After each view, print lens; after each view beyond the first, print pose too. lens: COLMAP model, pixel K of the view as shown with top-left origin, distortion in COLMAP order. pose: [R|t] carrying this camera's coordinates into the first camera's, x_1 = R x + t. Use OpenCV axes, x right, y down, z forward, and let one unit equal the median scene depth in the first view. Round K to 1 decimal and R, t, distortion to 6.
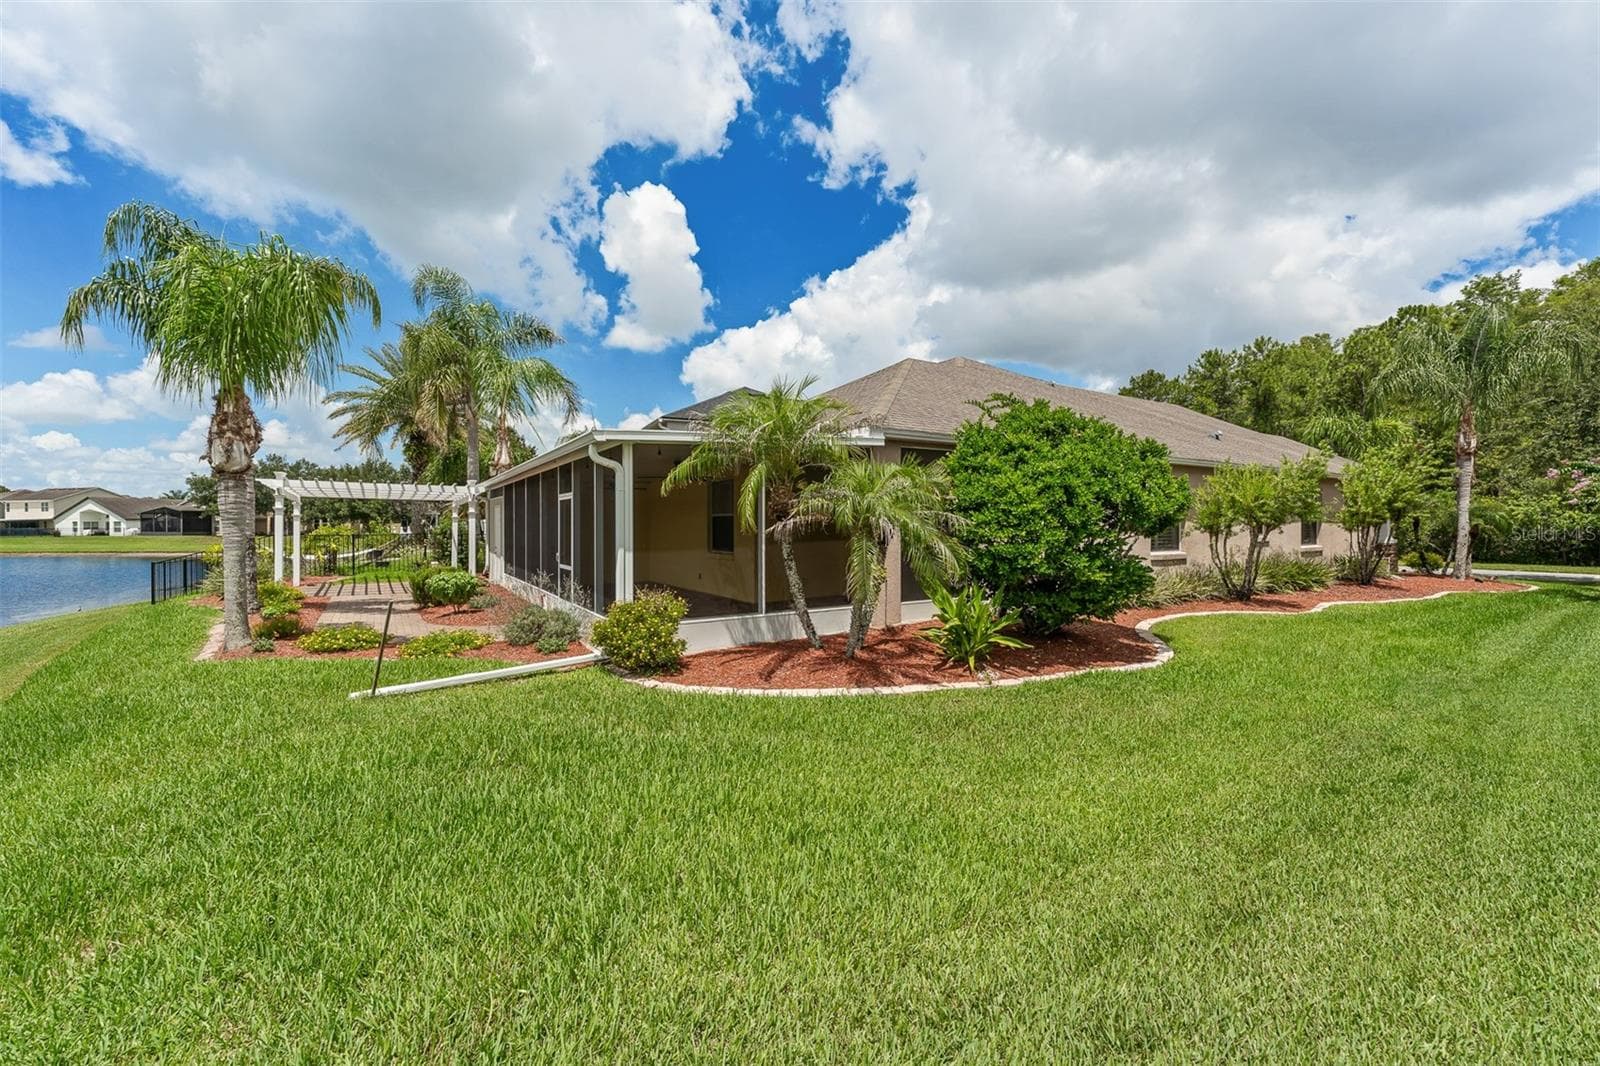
lens RADIAL K [[647.8, 0, 800.0], [0, 647.8, 533.0], [0, 0, 1]] dist [-0.001076, -0.000032]
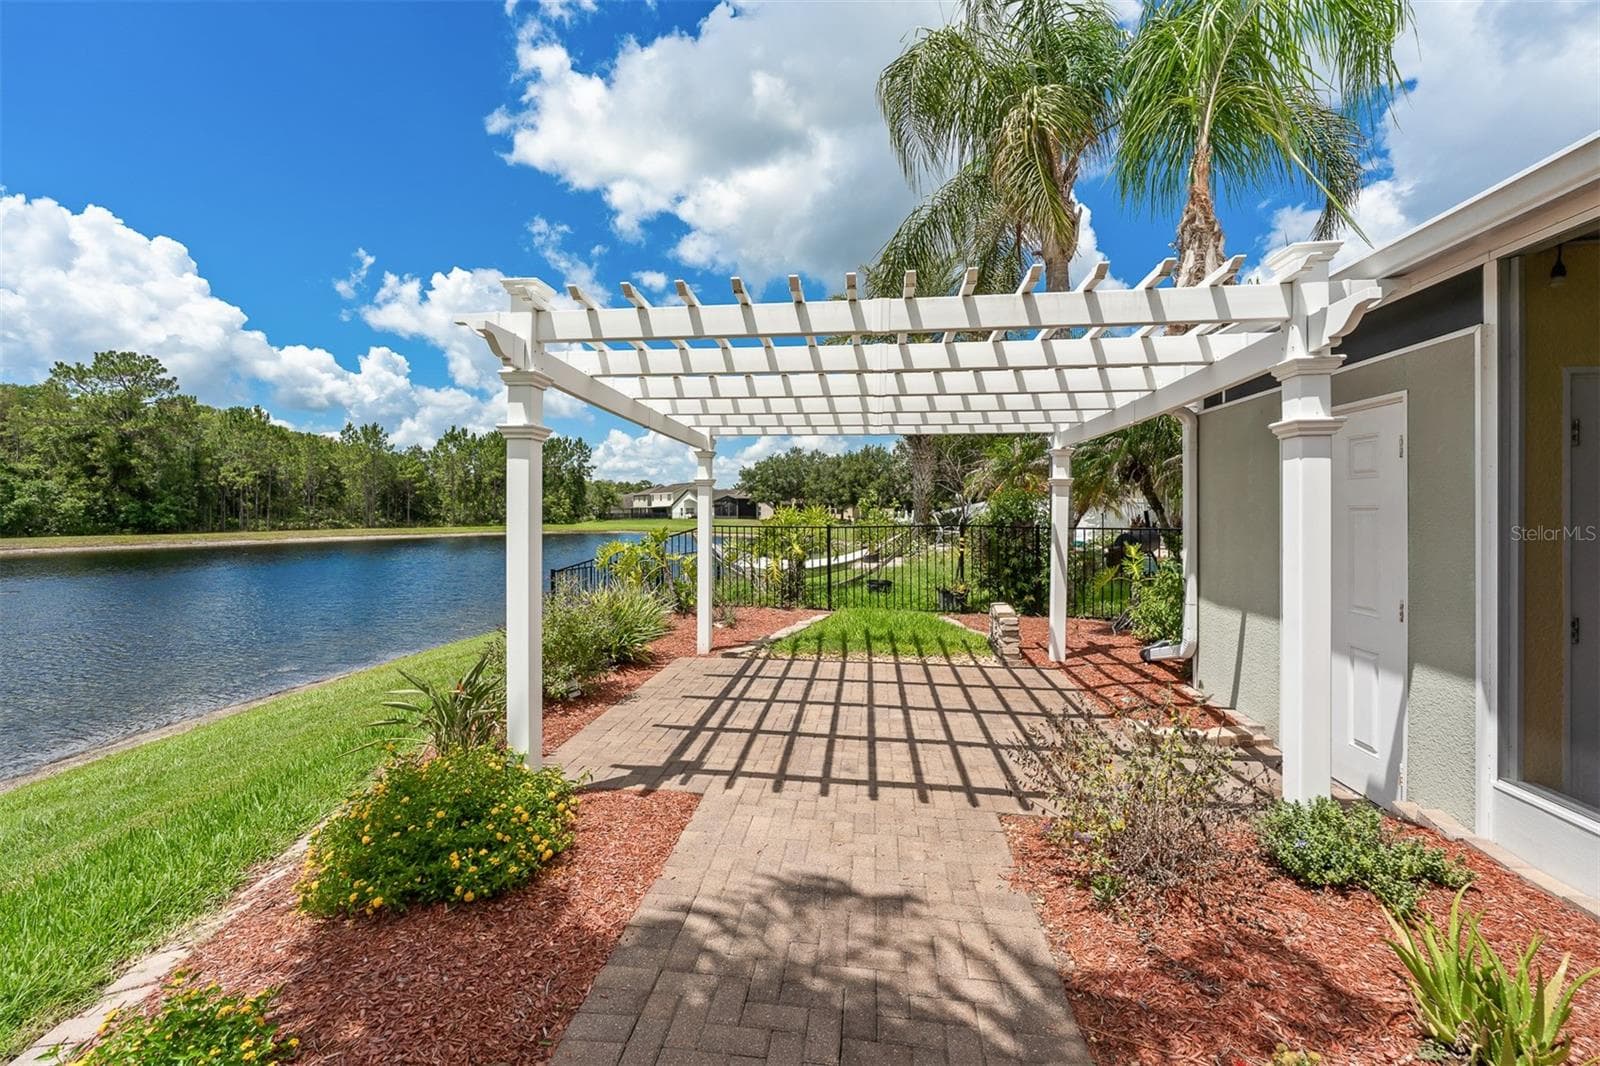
lens RADIAL K [[644.5, 0, 796.3], [0, 644.5, 519.1], [0, 0, 1]] dist [-0.001363, -0.000339]
pose [[0.765722, 0.006255, -0.643141, -0.563647], [-0.005129, 0.999980, 0.003619, -0.005240], [0.643151, 0.000527, 0.765739, 0.870158]]
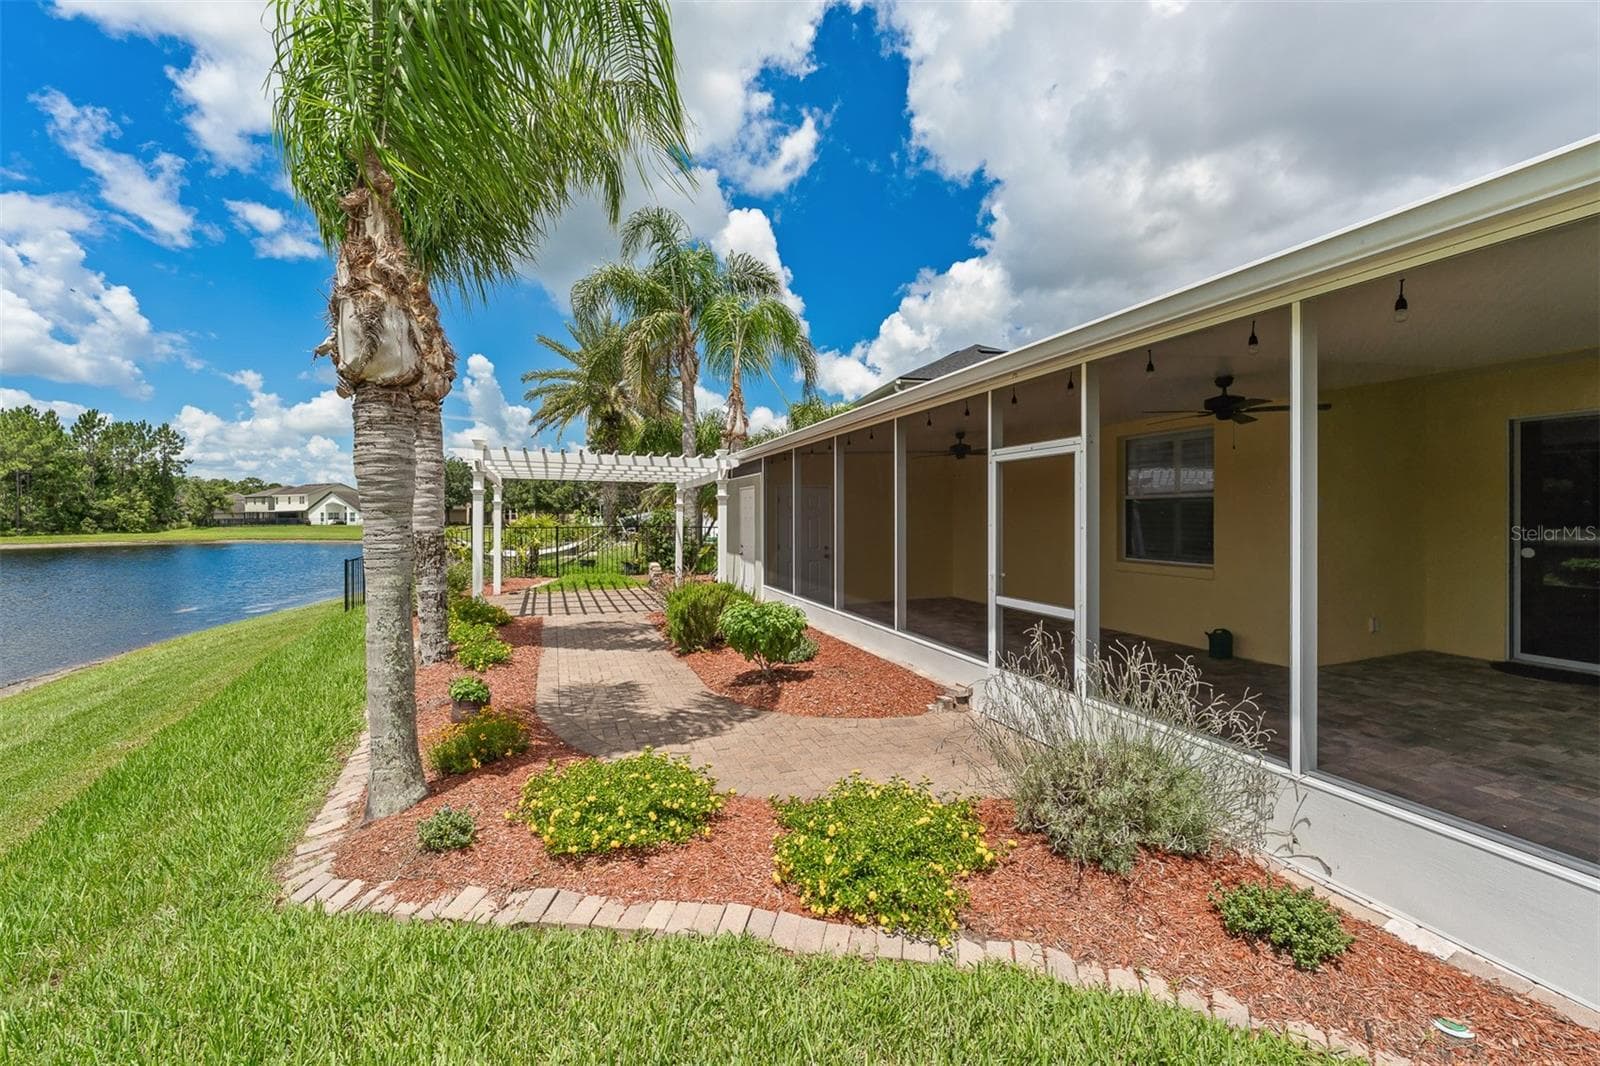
lens RADIAL K [[644.5, 0, 796.3], [0, 644.5, 519.1], [0, 0, 1]] dist [-0.001363, -0.000339]
pose [[0.976595, -0.000481, -0.215088, -0.317688], [-0.000625, 0.999987, -0.005075, -0.004321], [0.215087, 0.005091, 0.976582, 0.391827]]
